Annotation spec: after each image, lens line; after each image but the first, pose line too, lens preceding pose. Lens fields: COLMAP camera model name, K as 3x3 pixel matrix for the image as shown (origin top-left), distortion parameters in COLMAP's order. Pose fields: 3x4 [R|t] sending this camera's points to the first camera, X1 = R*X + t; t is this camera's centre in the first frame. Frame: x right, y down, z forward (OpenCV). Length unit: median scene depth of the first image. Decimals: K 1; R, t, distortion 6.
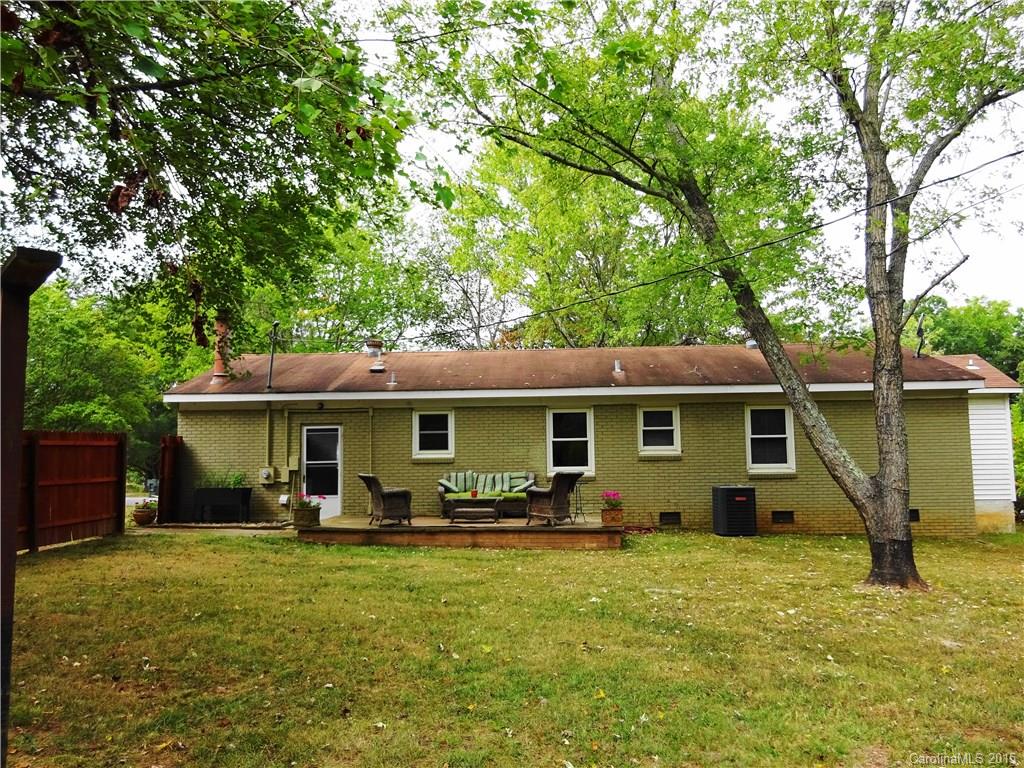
lens RADIAL K [[761.1, 0, 507.9], [0, 761.1, 386.3], [0, 0, 1]] dist [0.002358, 0.000927]
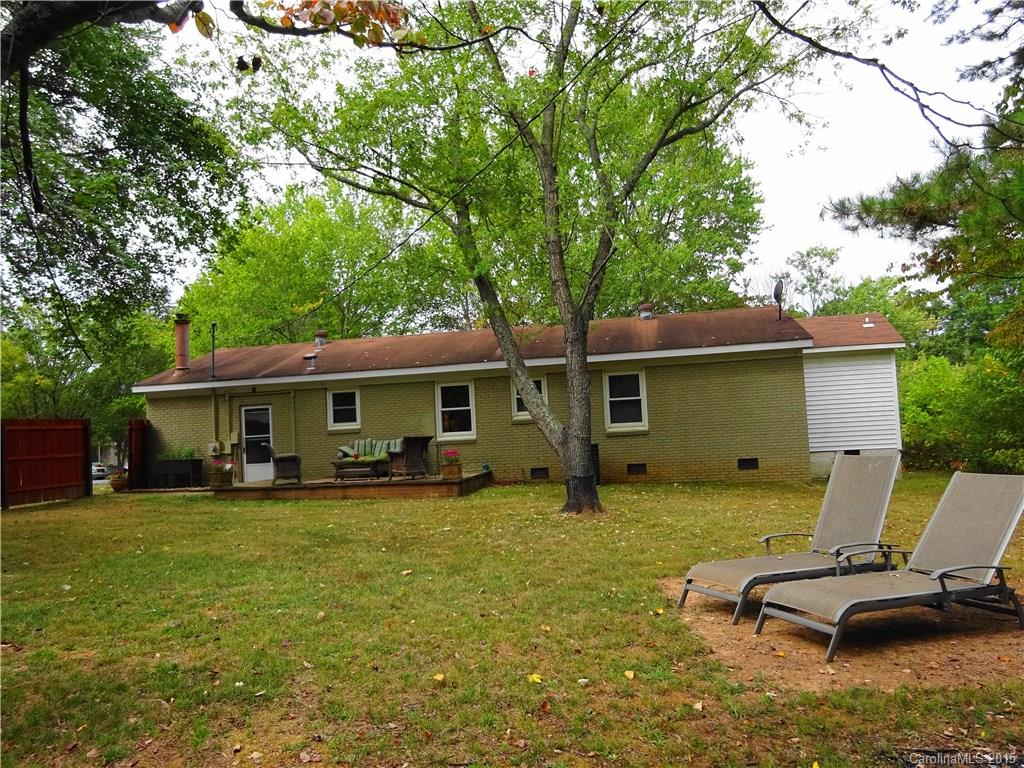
lens RADIAL K [[761.1, 0, 516.7], [0, 761.1, 381.0], [0, 0, 1]] dist [0.002358, 0.000927]
pose [[0.990331, -0.046761, -0.130605, 0.332146], [0.050009, 0.998513, 0.021694, 0.006460], [0.129396, -0.028016, 0.991197, -0.148158]]
